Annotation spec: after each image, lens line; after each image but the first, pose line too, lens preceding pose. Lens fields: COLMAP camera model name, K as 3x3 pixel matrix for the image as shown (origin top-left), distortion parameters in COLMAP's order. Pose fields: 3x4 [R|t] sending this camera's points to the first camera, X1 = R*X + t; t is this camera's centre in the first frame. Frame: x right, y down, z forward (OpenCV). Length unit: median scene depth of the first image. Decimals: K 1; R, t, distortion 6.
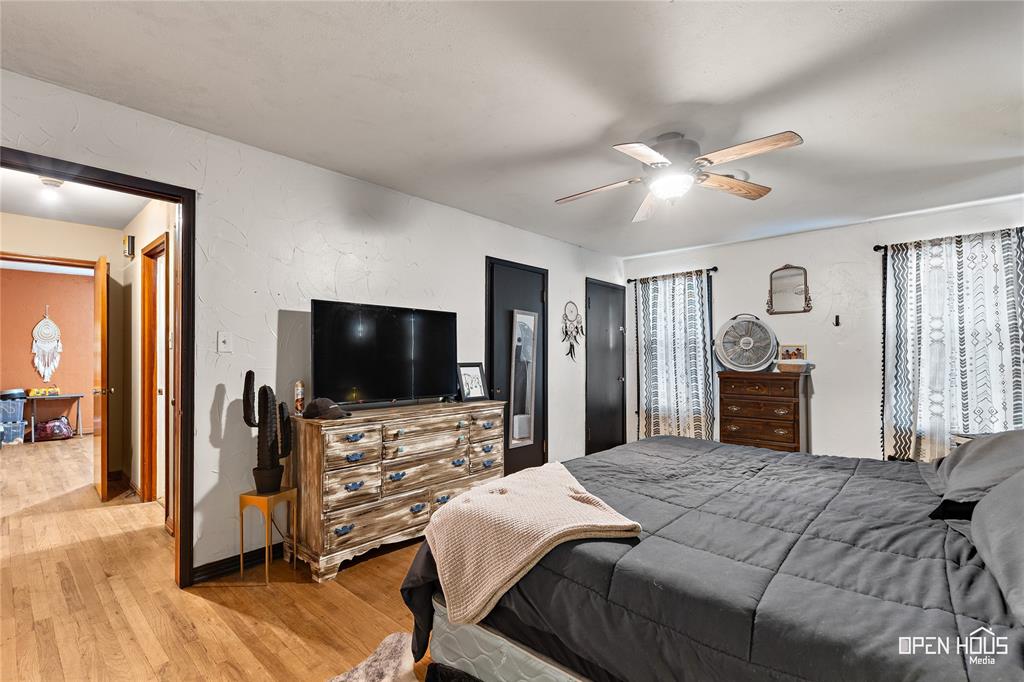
lens RADIAL K [[478.5, 0, 509.8], [0, 478.5, 352.5], [0, 0, 1]] dist [-0.001266, -0.000659]
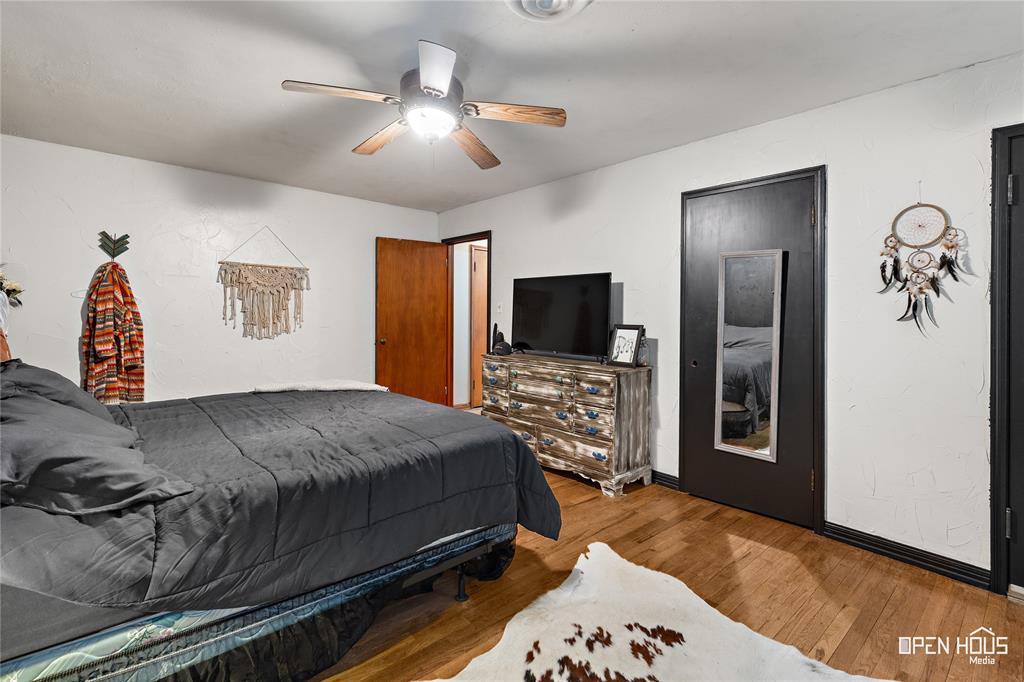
lens RADIAL K [[464.5, 0, 512.4], [0, 464.5, 313.7], [0, 0, 1]] dist [0.000115, -0.000019]
pose [[-0.115910, -0.000588, -0.993260, 0.988037], [-0.006256, 0.999980, 0.000139, 0.001980], [0.993240, 0.006230, -0.115912, 1.059643]]
